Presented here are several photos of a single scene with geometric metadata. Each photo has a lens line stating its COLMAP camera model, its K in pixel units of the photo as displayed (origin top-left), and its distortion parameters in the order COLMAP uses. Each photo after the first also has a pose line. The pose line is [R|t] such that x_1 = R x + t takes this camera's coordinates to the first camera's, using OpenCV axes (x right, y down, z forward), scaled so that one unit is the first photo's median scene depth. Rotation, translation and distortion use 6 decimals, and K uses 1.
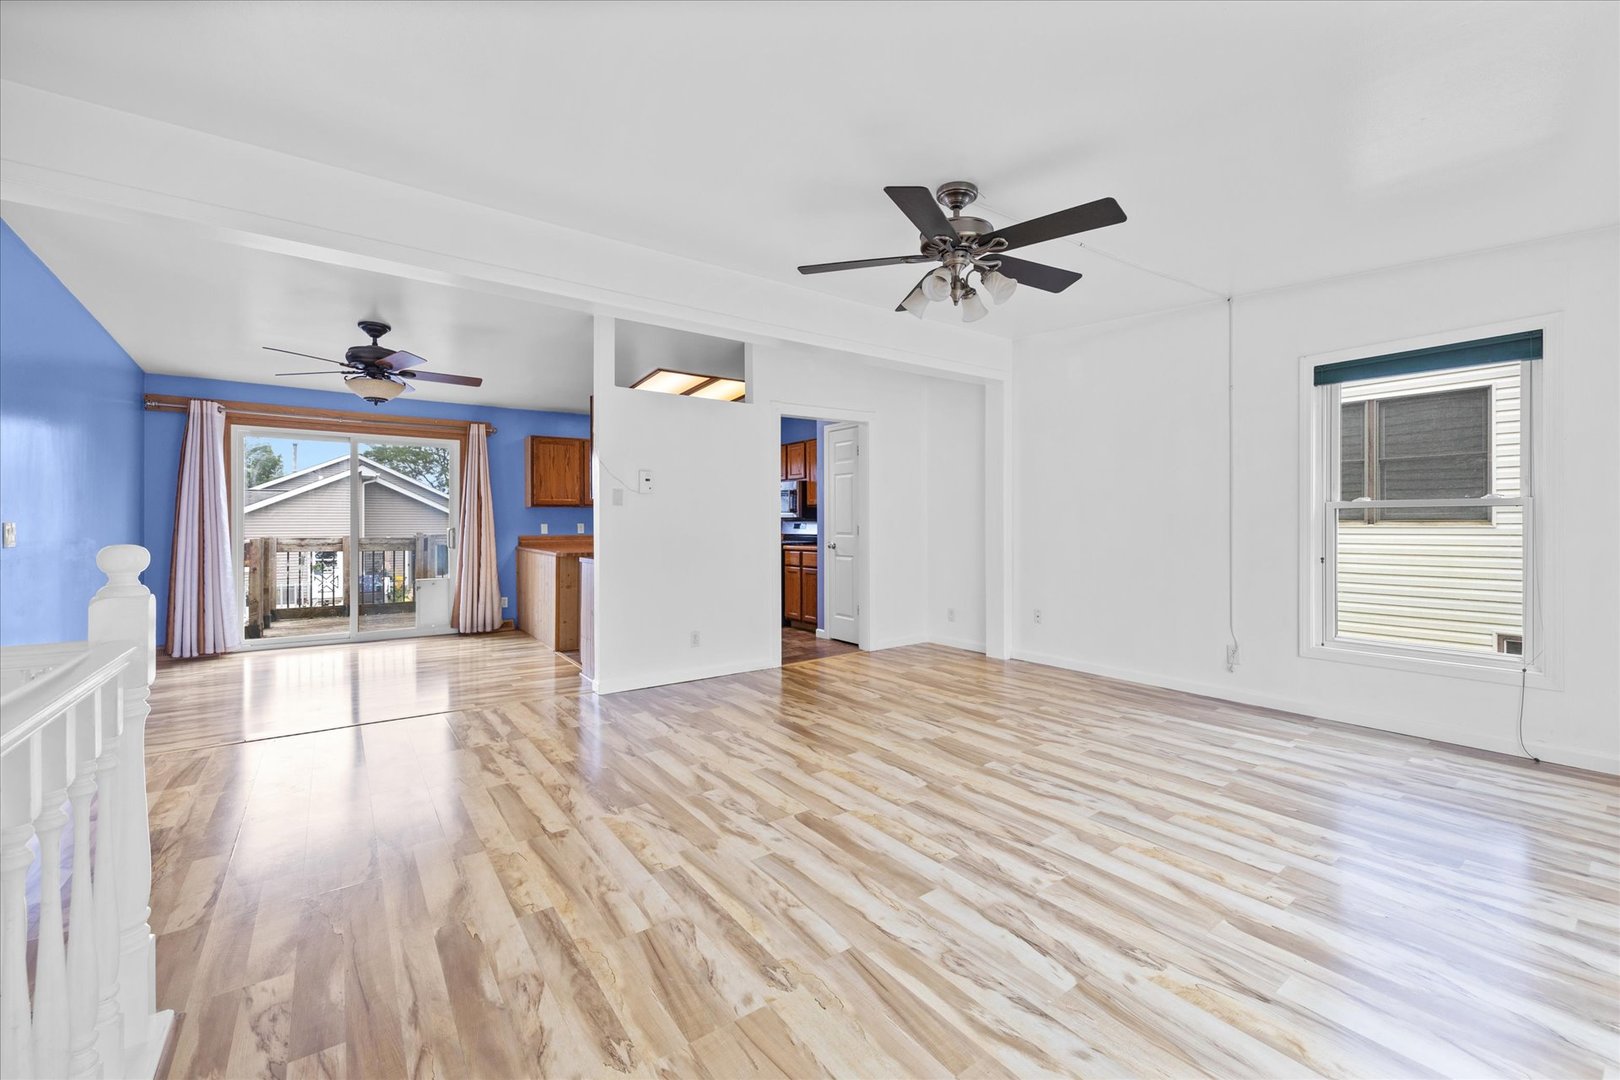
lens RADIAL K [[655.0, 0, 810.2], [0, 655.0, 526.8], [0, 0, 1]] dist [0.000684, -0.000022]
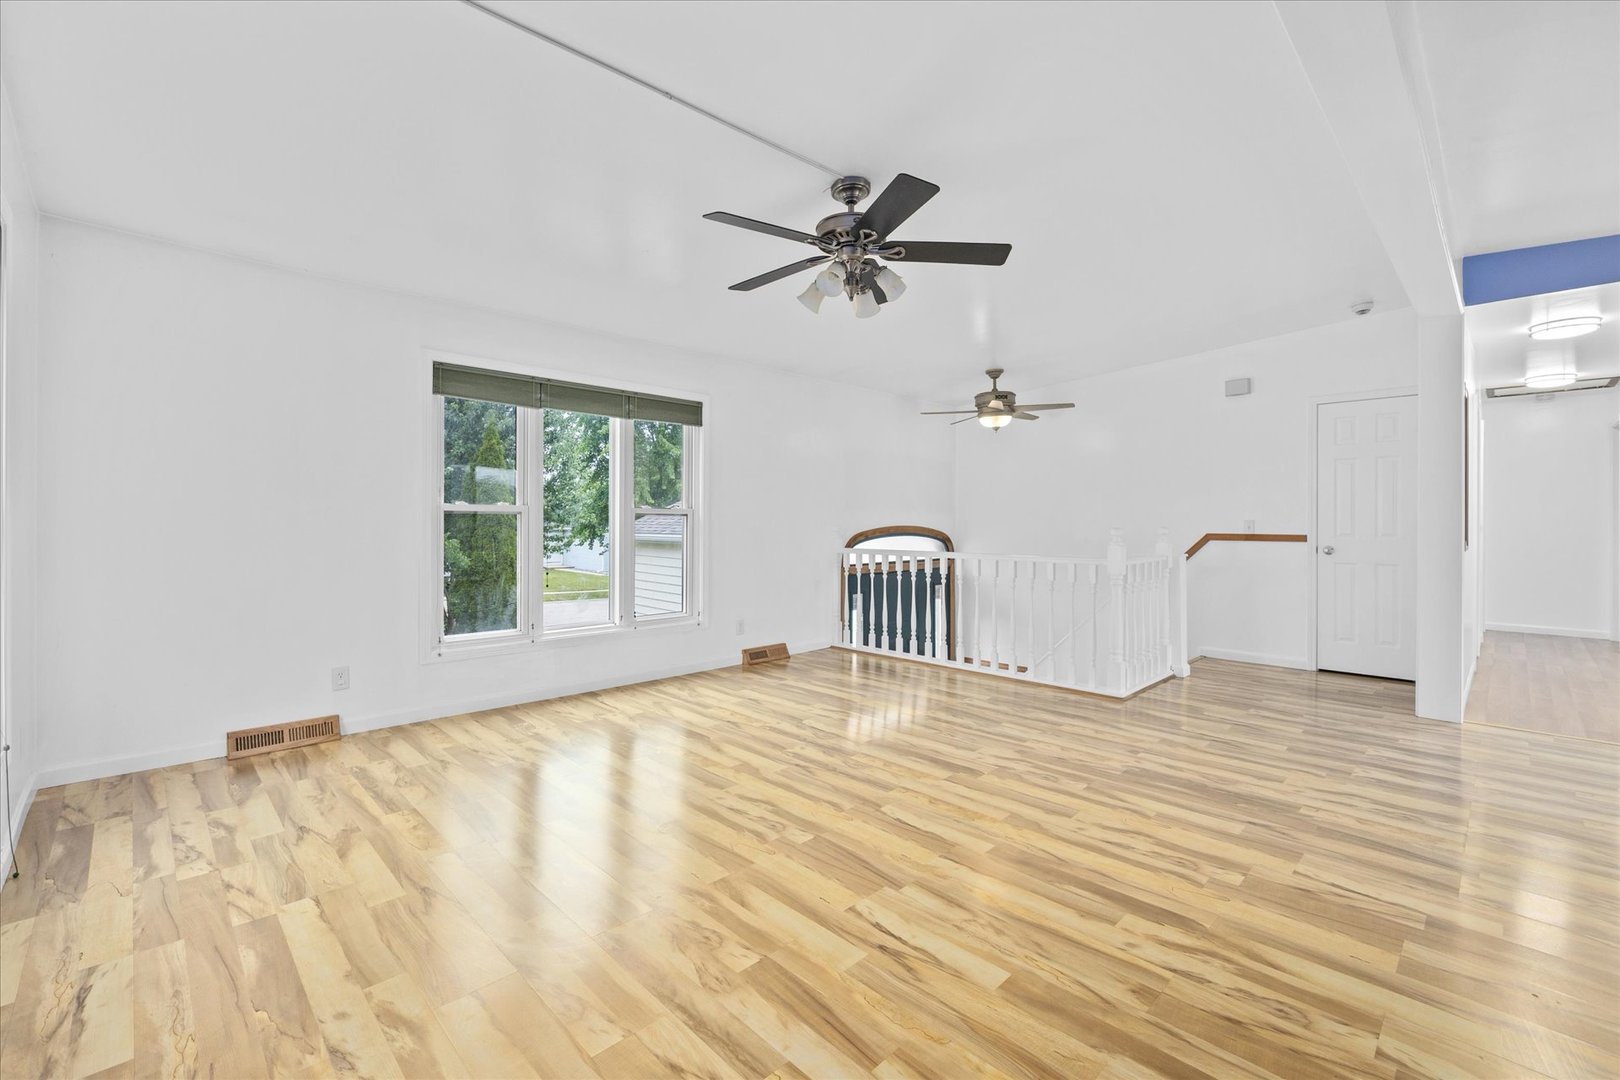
lens RADIAL K [[655.0, 0, 810.2], [0, 655.0, 526.8], [0, 0, 1]] dist [0.000684, -0.000022]
pose [[-0.989352, 0.001417, -0.145537, 0.443934], [-0.000533, 0.999911, 0.013357, -0.020170], [0.145543, 0.013293, -0.989263, 2.048506]]
